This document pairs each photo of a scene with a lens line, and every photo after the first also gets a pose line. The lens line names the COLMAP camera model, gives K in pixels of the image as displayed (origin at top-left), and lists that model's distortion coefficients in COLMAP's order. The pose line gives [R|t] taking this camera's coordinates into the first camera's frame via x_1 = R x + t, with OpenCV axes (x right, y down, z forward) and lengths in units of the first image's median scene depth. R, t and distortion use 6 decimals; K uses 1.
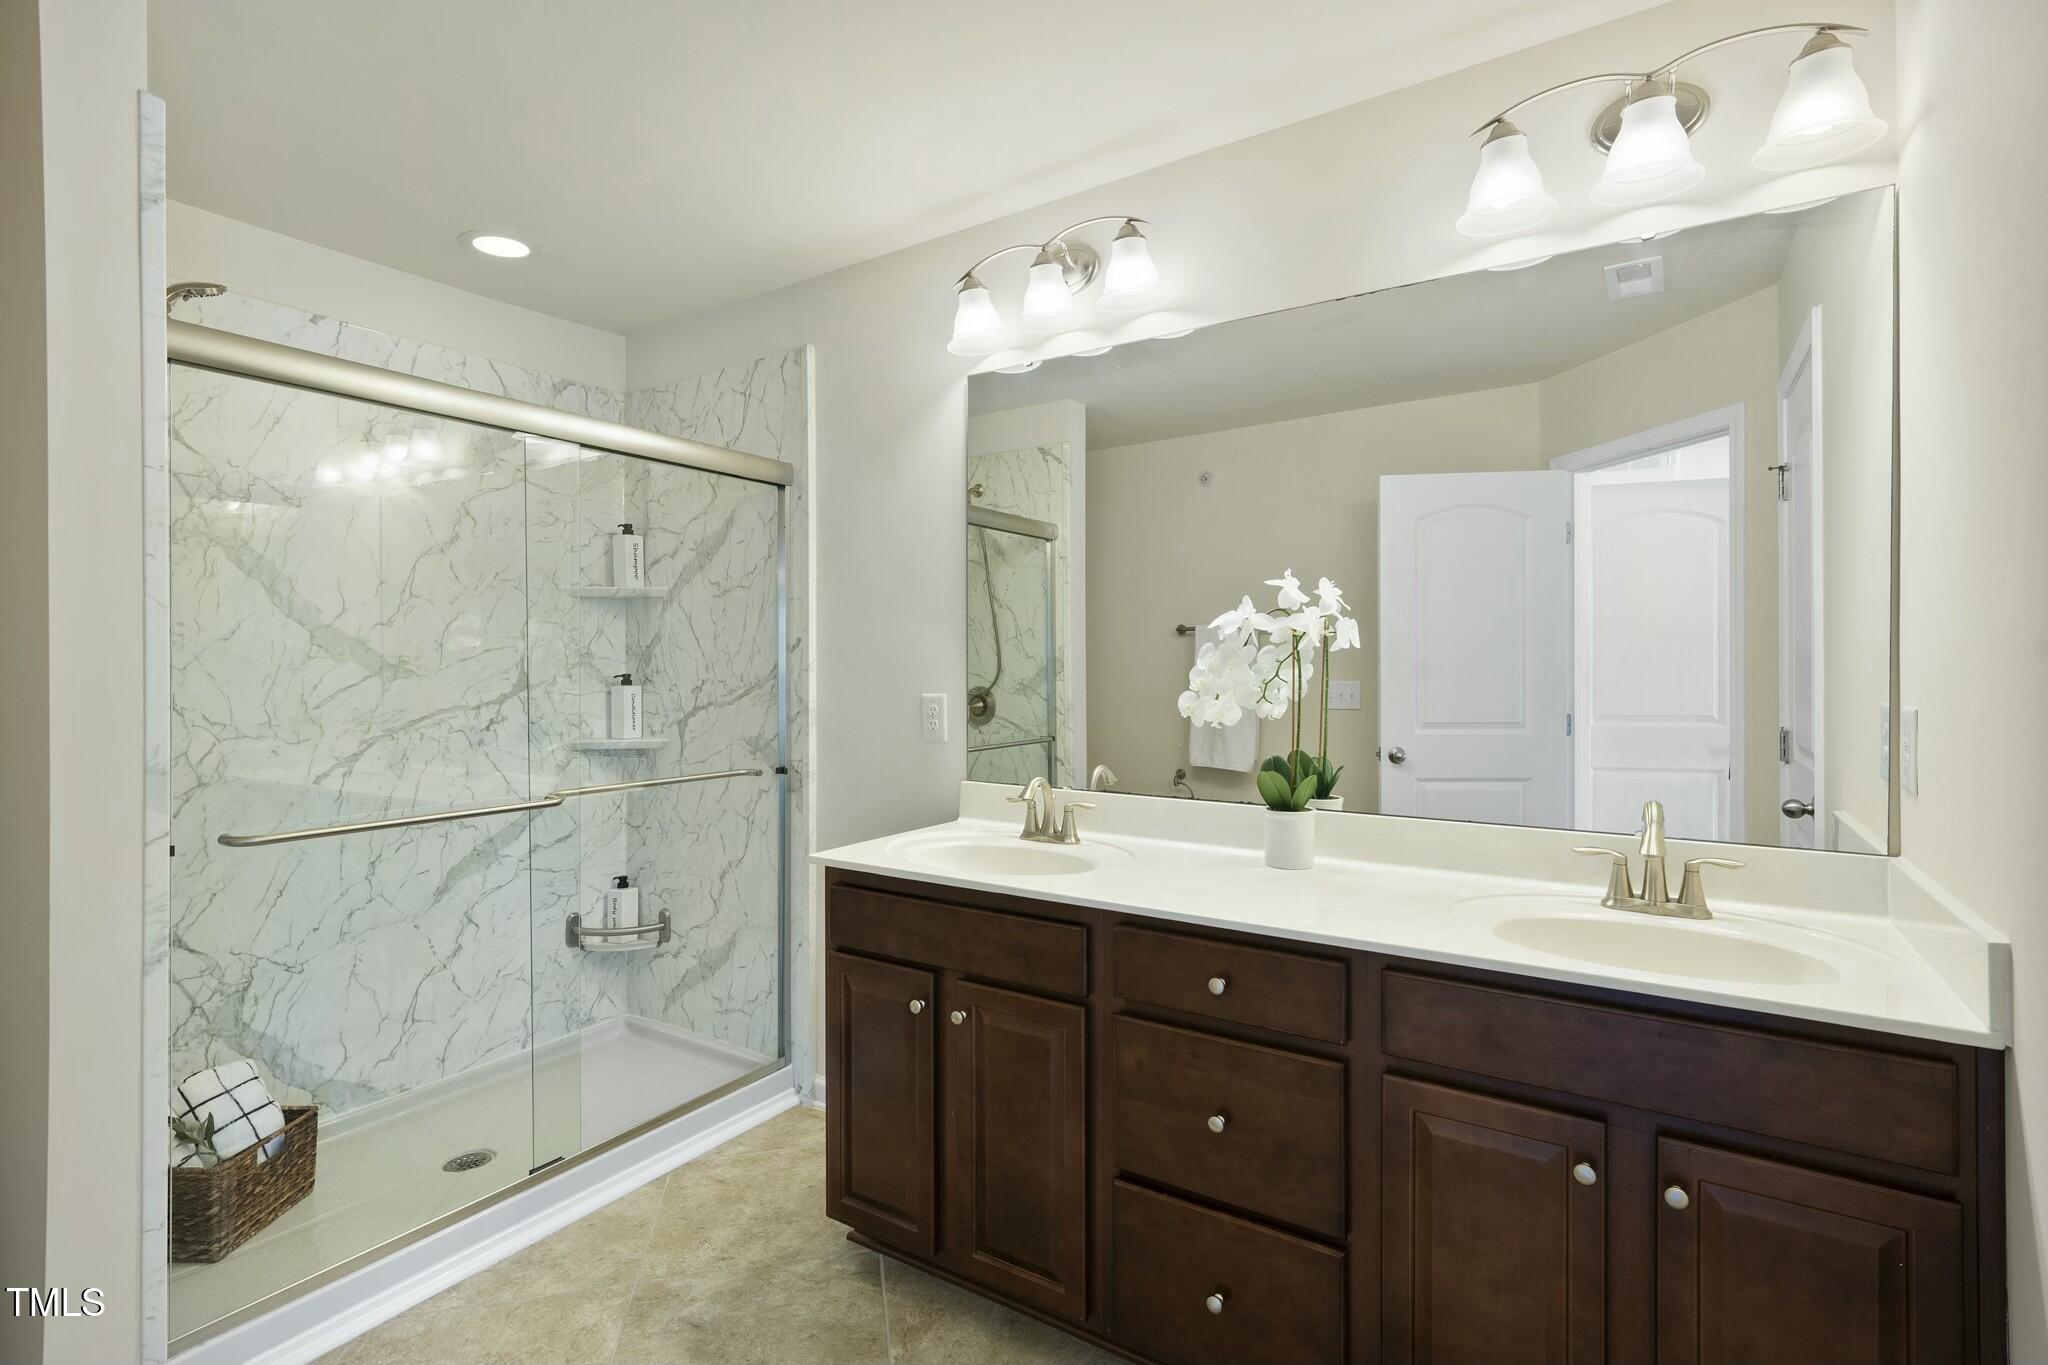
lens RADIAL K [[976.8, 0, 1017.9], [0, 976.8, 662.4], [0, 0, 1]] dist [0.015206, 0.000435]
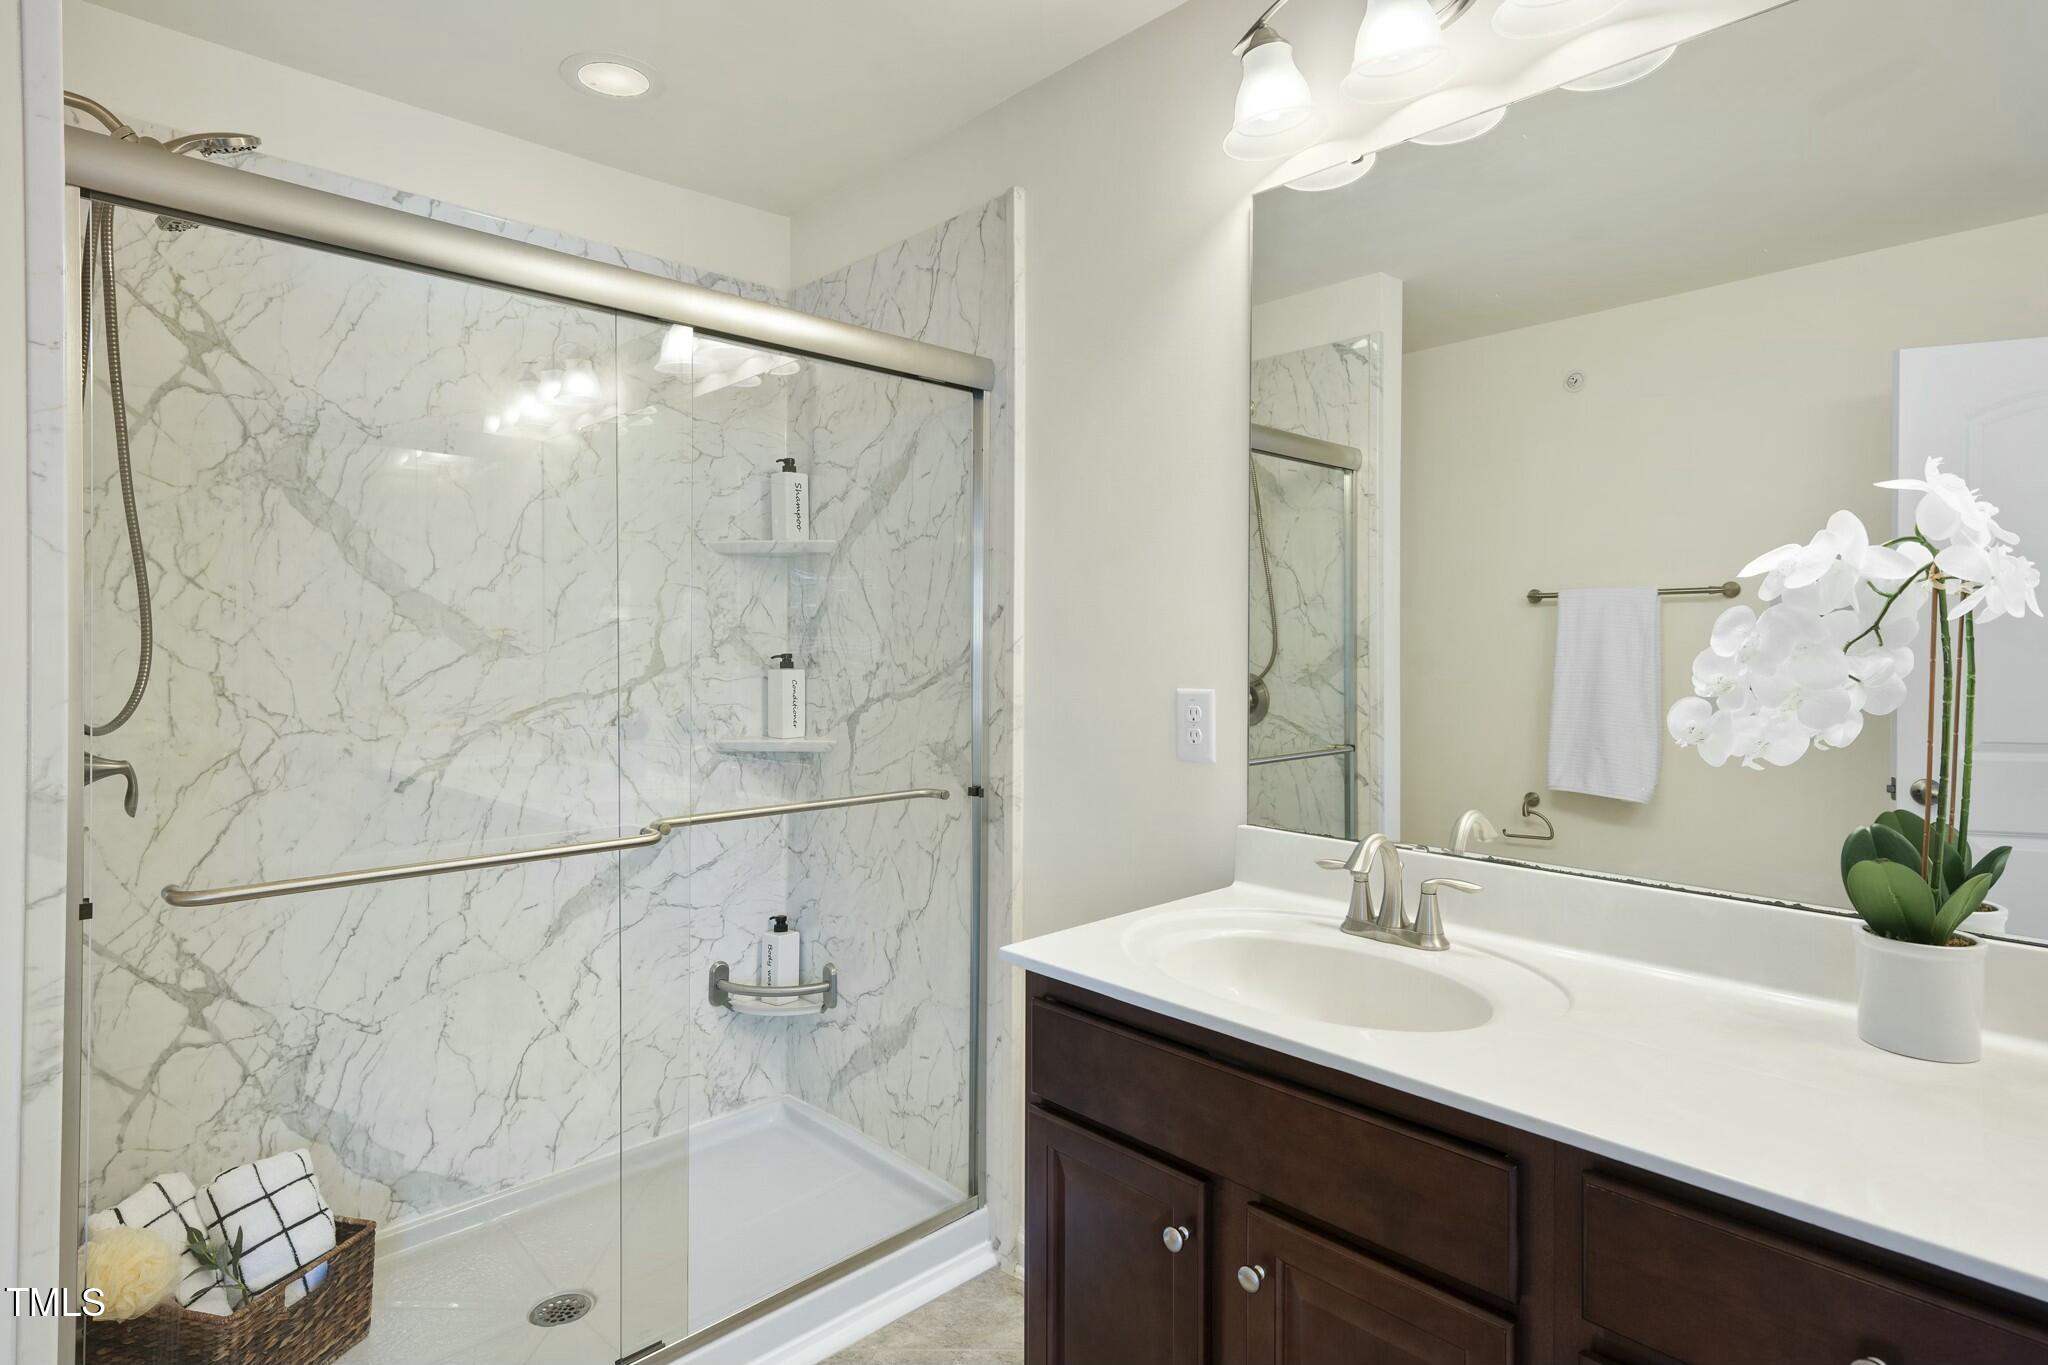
lens RADIAL K [[1101.3, 0, 1032.2], [0, 1101.3, 667.6], [0, 0, 1]] dist [-0.016795, -0.000258]
pose [[0.977298, 0.010165, -0.211626, -0.035880], [-0.004988, 0.999675, 0.024984, 0.000131], [0.211811, -0.023361, 0.977031, 0.247807]]
